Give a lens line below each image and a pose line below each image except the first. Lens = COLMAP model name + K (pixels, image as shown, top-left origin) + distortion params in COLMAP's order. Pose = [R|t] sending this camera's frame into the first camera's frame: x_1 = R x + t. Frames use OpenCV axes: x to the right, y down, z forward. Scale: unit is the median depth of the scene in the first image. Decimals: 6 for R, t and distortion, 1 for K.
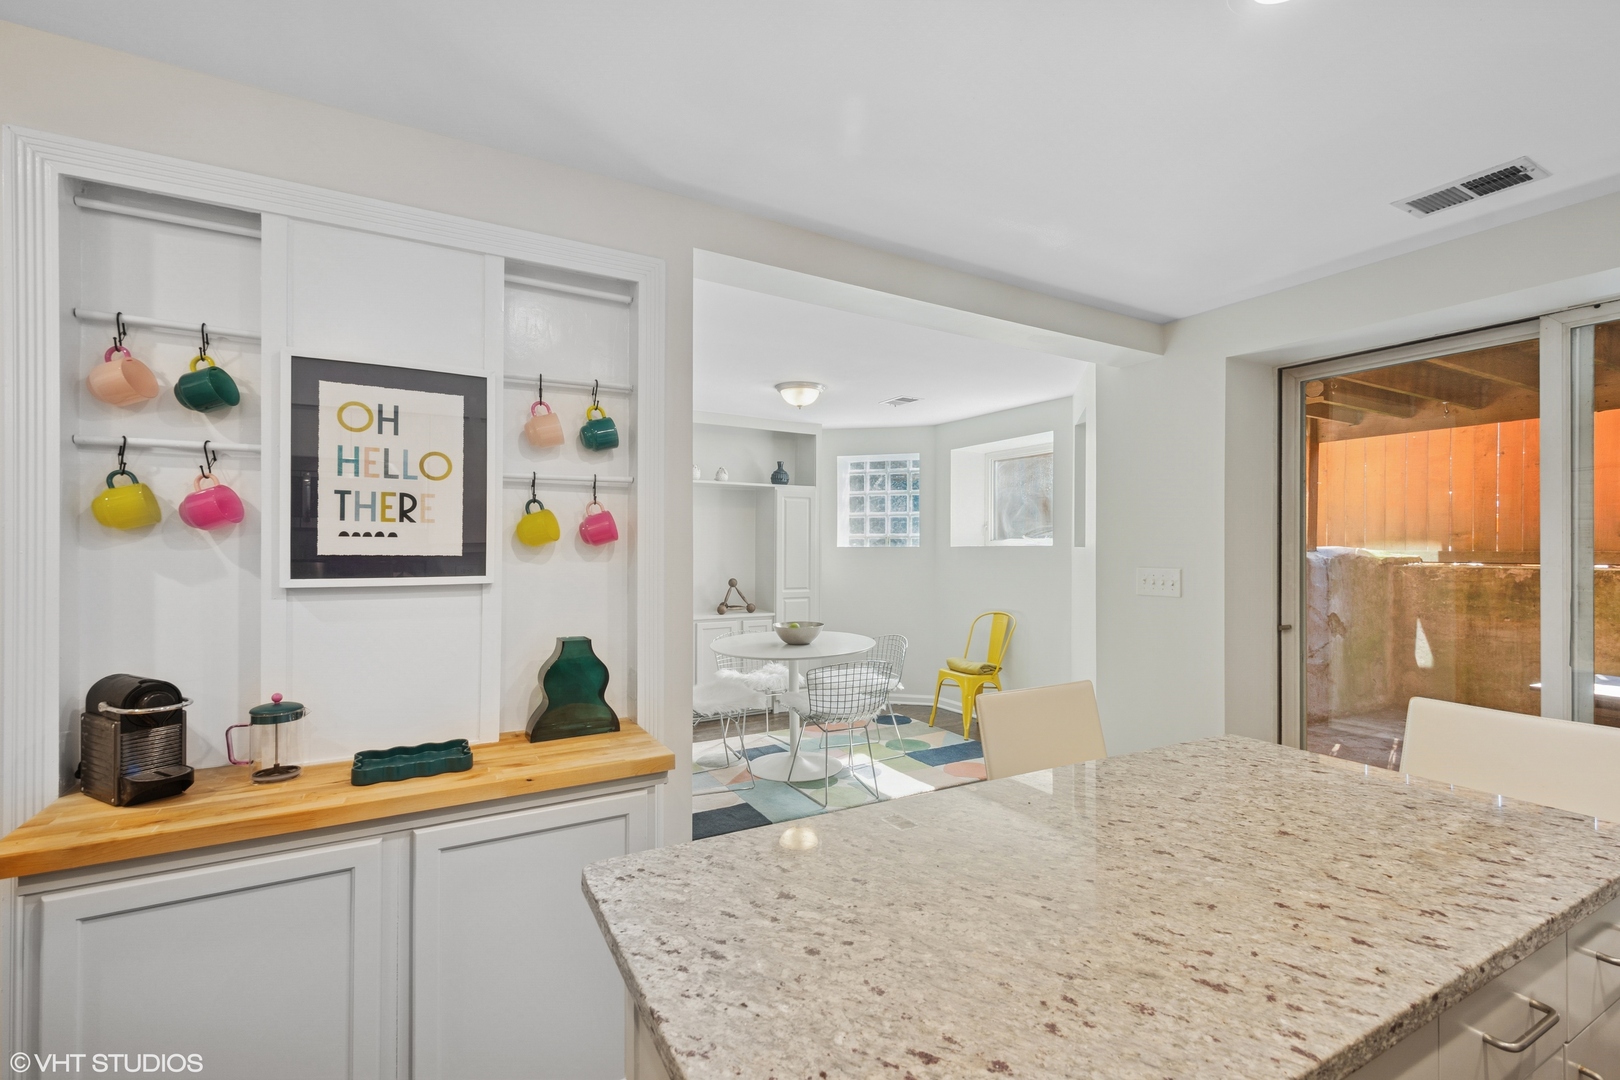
lens RADIAL K [[713.8, 0, 816.5], [0, 713.8, 545.2], [0, 0, 1]] dist [0.016021, -0.004848]
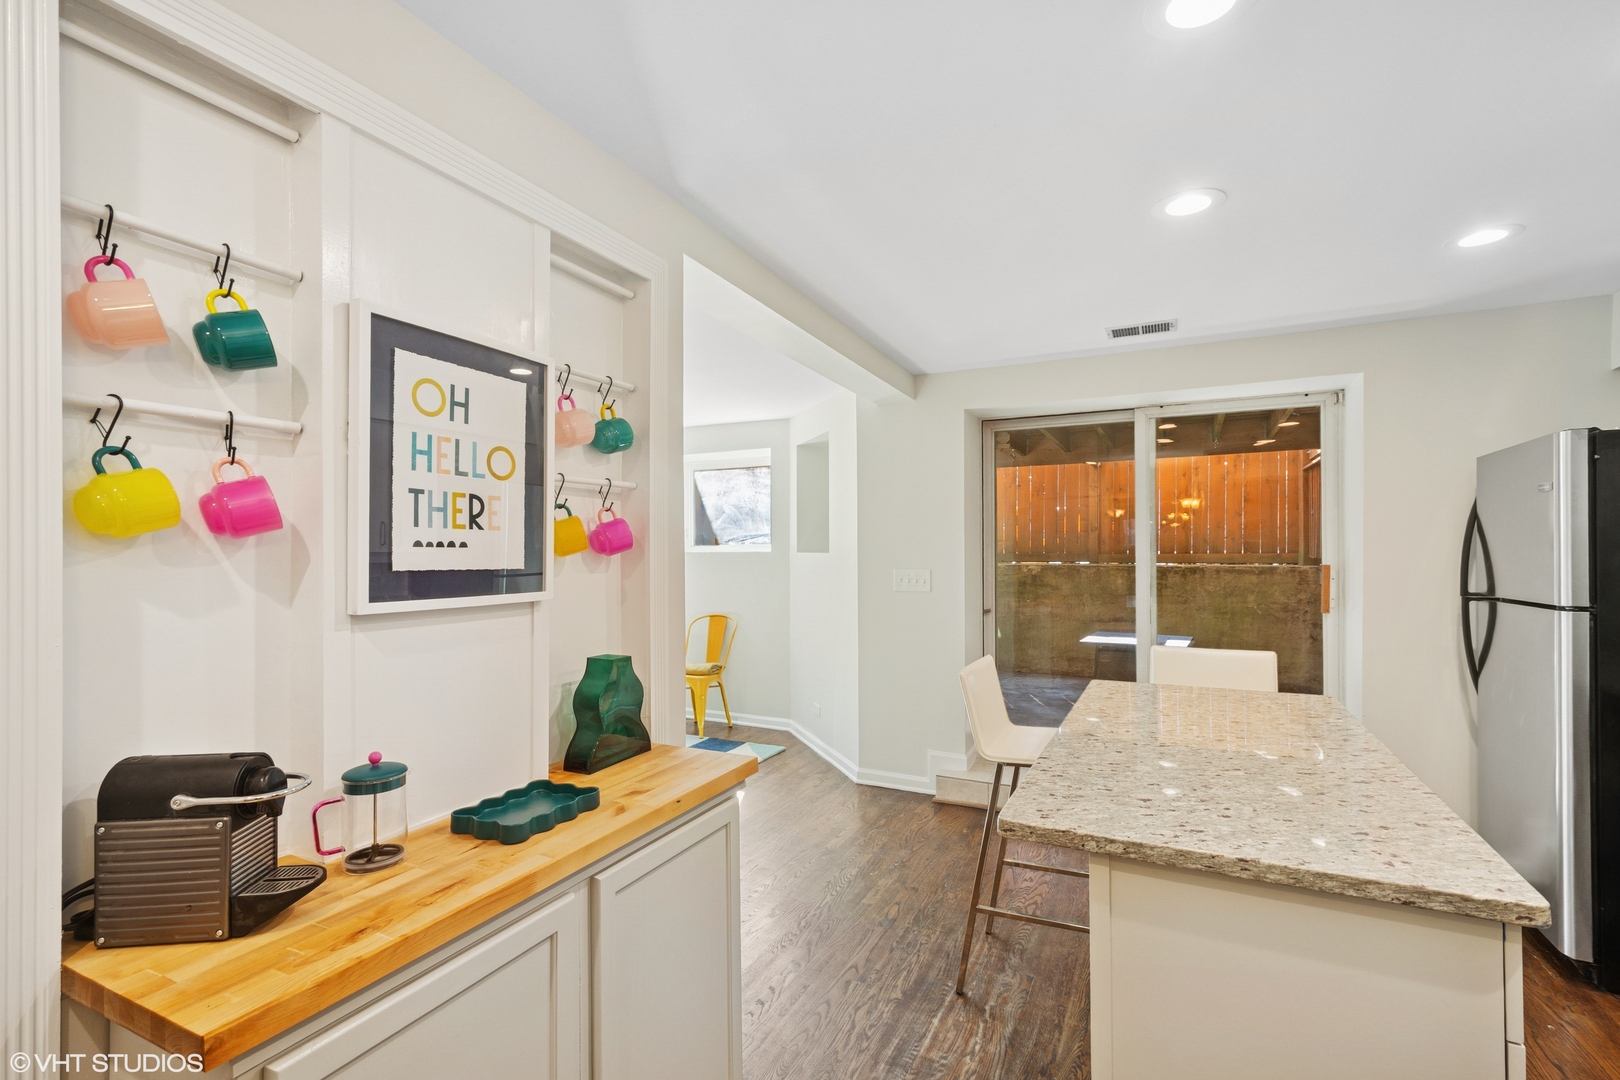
lens RADIAL K [[730.6, 0, 808.3], [0, 730.6, 545.8], [0, 0, 1]] dist [0.004394, 0.000226]
pose [[0.826791, -0.000690, 0.562509, -0.753595], [0.003747, 0.999984, -0.004281, -0.008324], [-0.562497, 0.005647, 0.826780, 0.086973]]
